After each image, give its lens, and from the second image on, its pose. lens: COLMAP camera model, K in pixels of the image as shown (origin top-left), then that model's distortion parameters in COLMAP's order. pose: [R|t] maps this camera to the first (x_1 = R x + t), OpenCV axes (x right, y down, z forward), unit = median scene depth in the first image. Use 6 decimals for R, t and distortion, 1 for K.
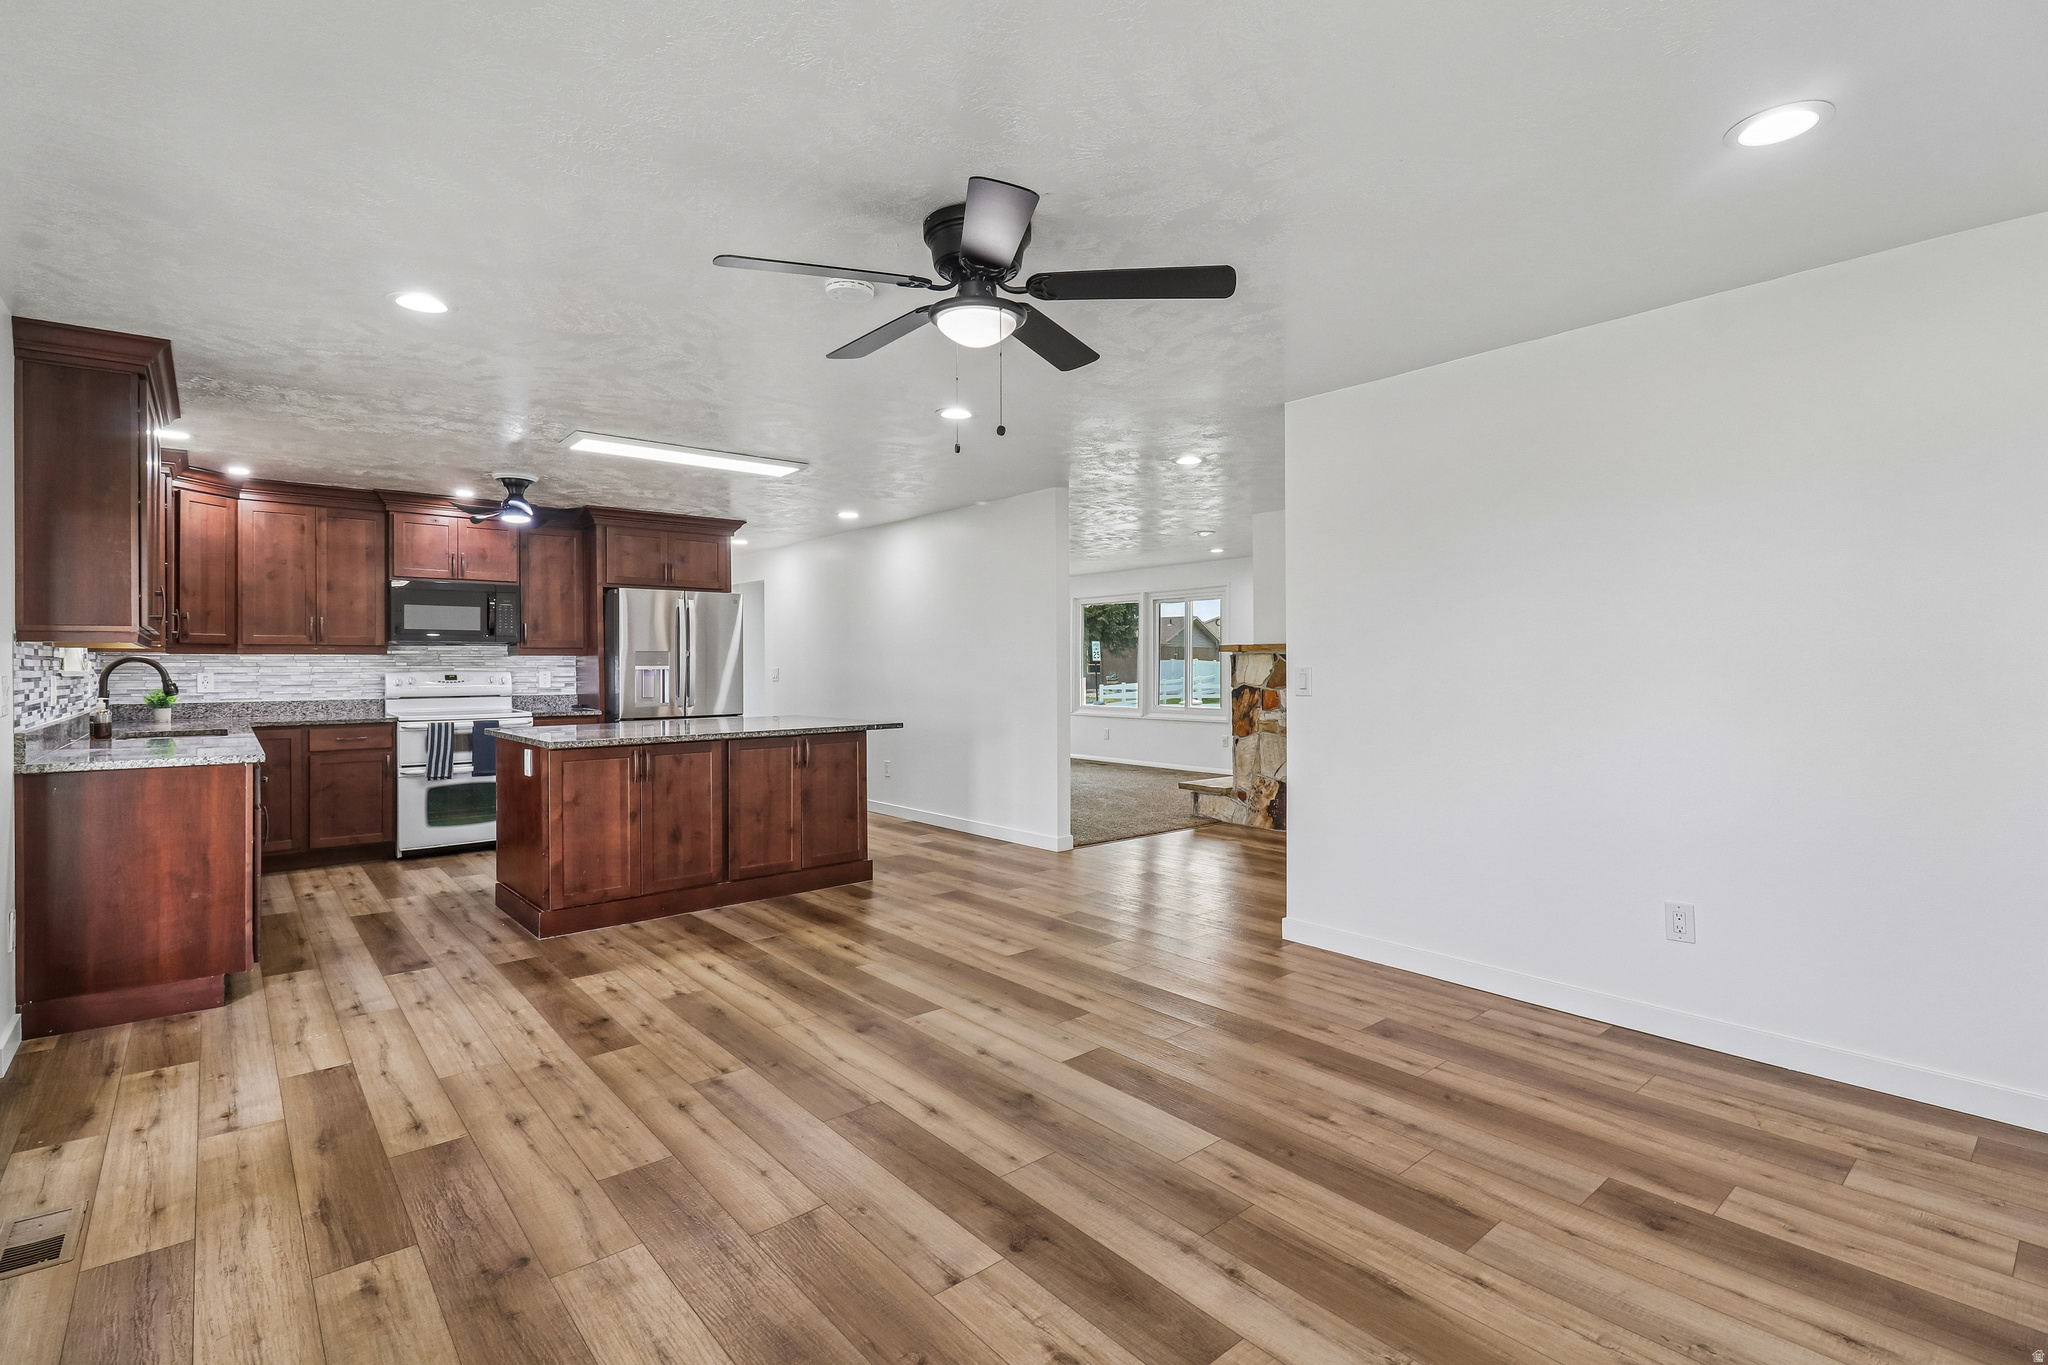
lens RADIAL K [[950.3, 0, 1010.8], [0, 950.3, 661.5], [0, 0, 1]] dist [0.015042, -0.013615]
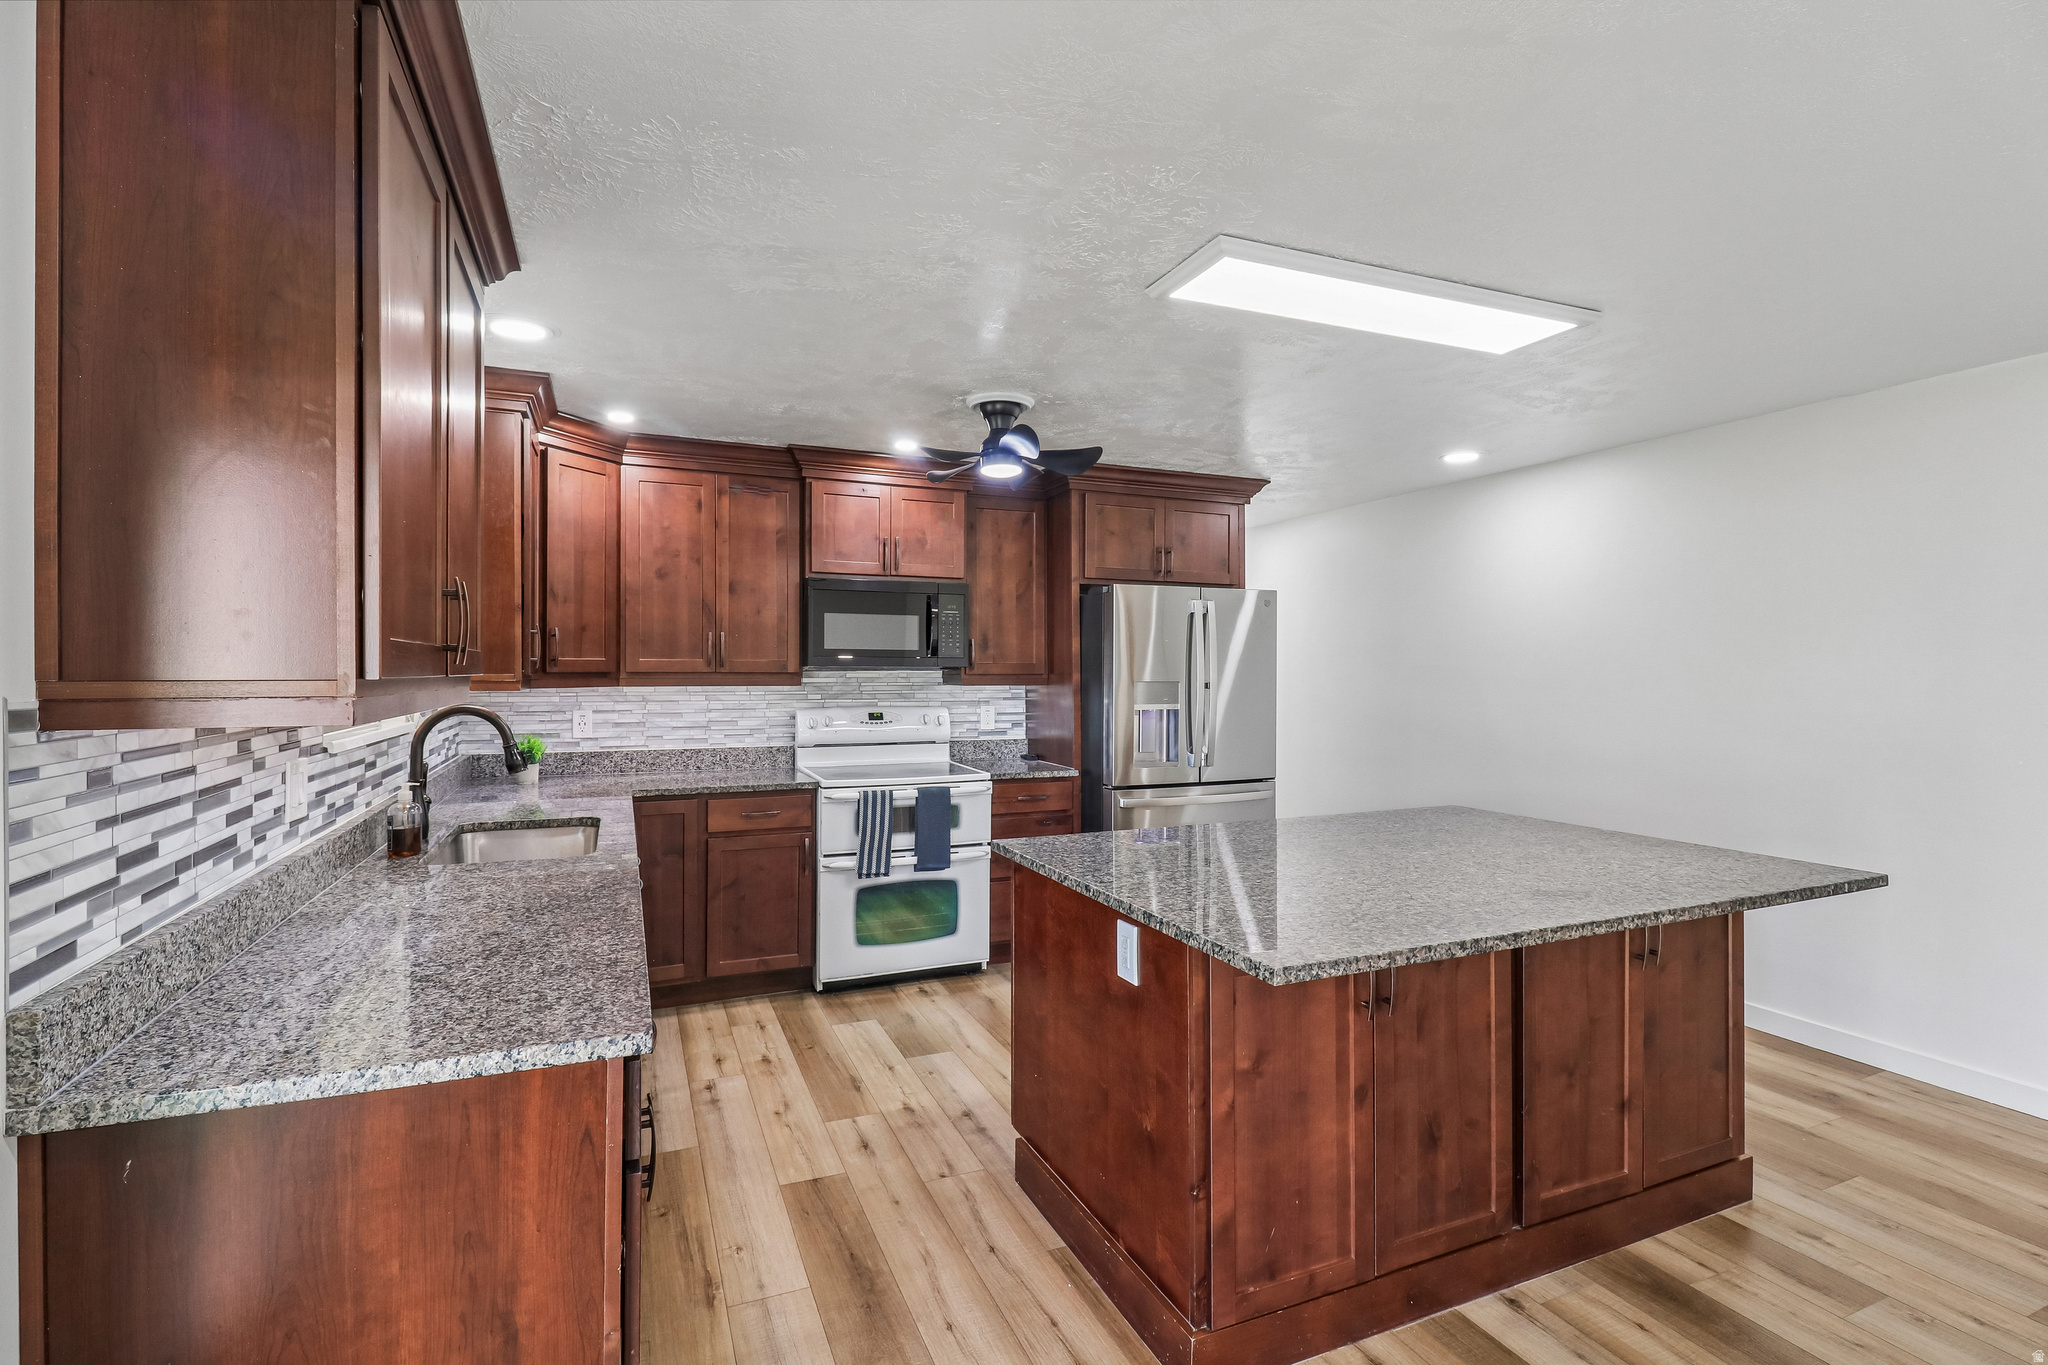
lens RADIAL K [[950.3, 0, 1005.4], [0, 950.3, 669.4], [0, 0, 1]] dist [0.015042, -0.013615]
pose [[0.952767, 0.008613, -0.303580, -0.408669], [-0.007308, 0.999959, 0.005435, -0.032019], [0.303614, -0.002959, 0.952790, 0.522504]]
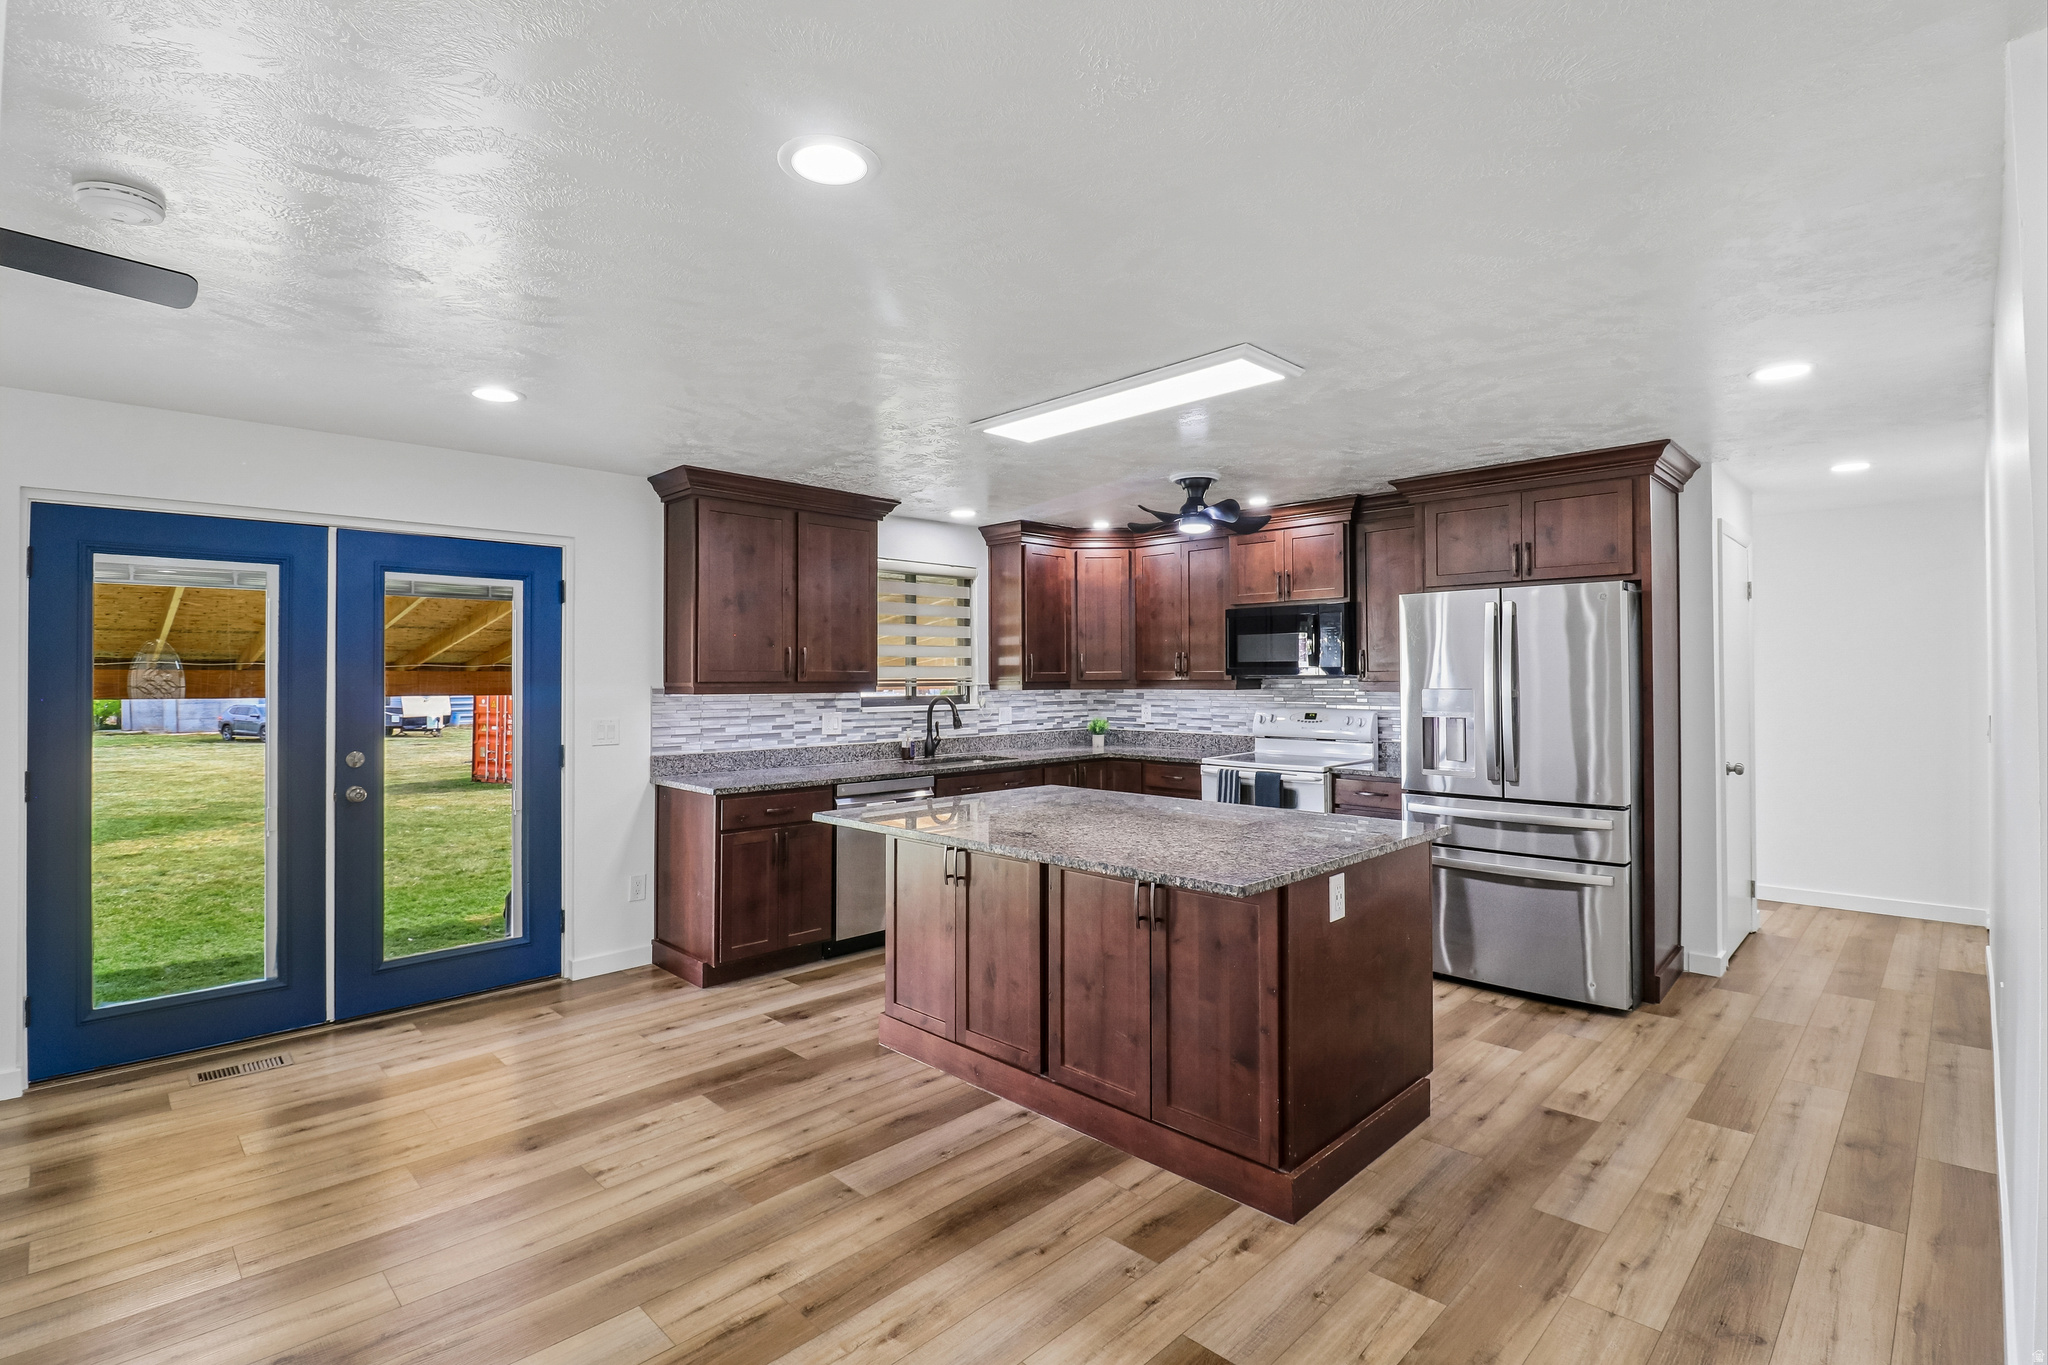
lens RADIAL K [[950.3, 0, 1034.0], [0, 950.3, 670.7], [0, 0, 1]] dist [0.015042, -0.013615]
pose [[0.093262, -0.000713, -0.995641, 0.332896], [0.005144, 0.999987, -0.000234, -0.036013], [0.995628, -0.005099, 0.093264, 0.970650]]
